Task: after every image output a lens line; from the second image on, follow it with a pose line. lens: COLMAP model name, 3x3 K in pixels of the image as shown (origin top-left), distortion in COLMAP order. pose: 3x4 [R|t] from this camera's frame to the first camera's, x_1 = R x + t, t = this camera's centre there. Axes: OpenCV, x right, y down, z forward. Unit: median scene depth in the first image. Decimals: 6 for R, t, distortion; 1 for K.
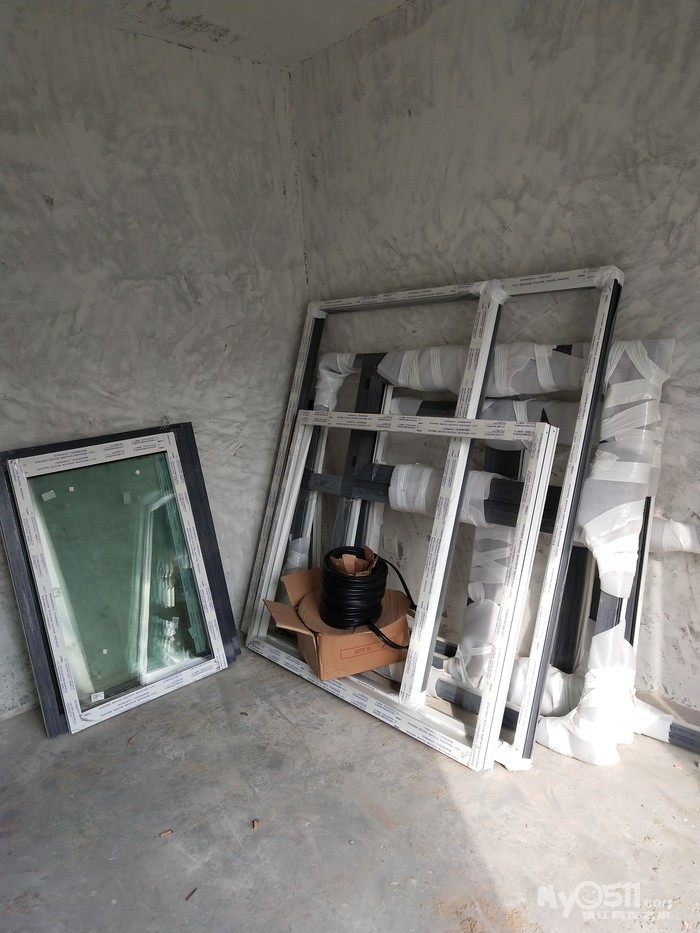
lens RADIAL K [[725.0, 0, 350.0], [0, 725.0, 466.5], [0, 0, 1]] dist [-0.008515, 0.055790]
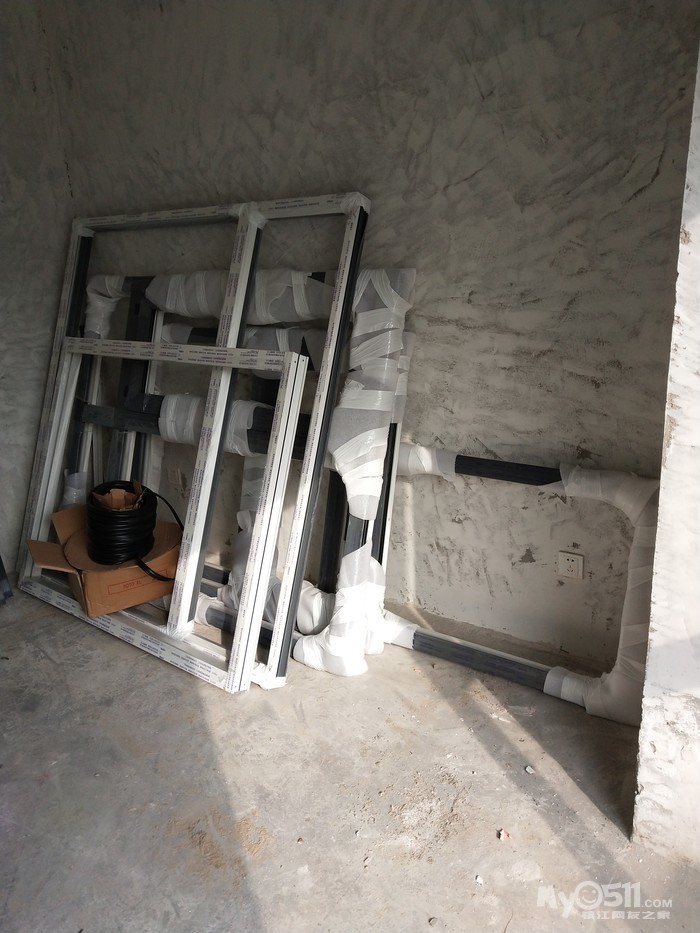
lens RADIAL K [[725.0, 0, 350.0], [0, 725.0, 466.5], [0, 0, 1]] dist [-0.008515, 0.055790]
pose [[0.978452, -0.036800, 0.203170, 0.125350], [0.015387, 0.994249, 0.105985, -0.007141], [-0.205902, -0.100575, 0.973391, -0.006469]]
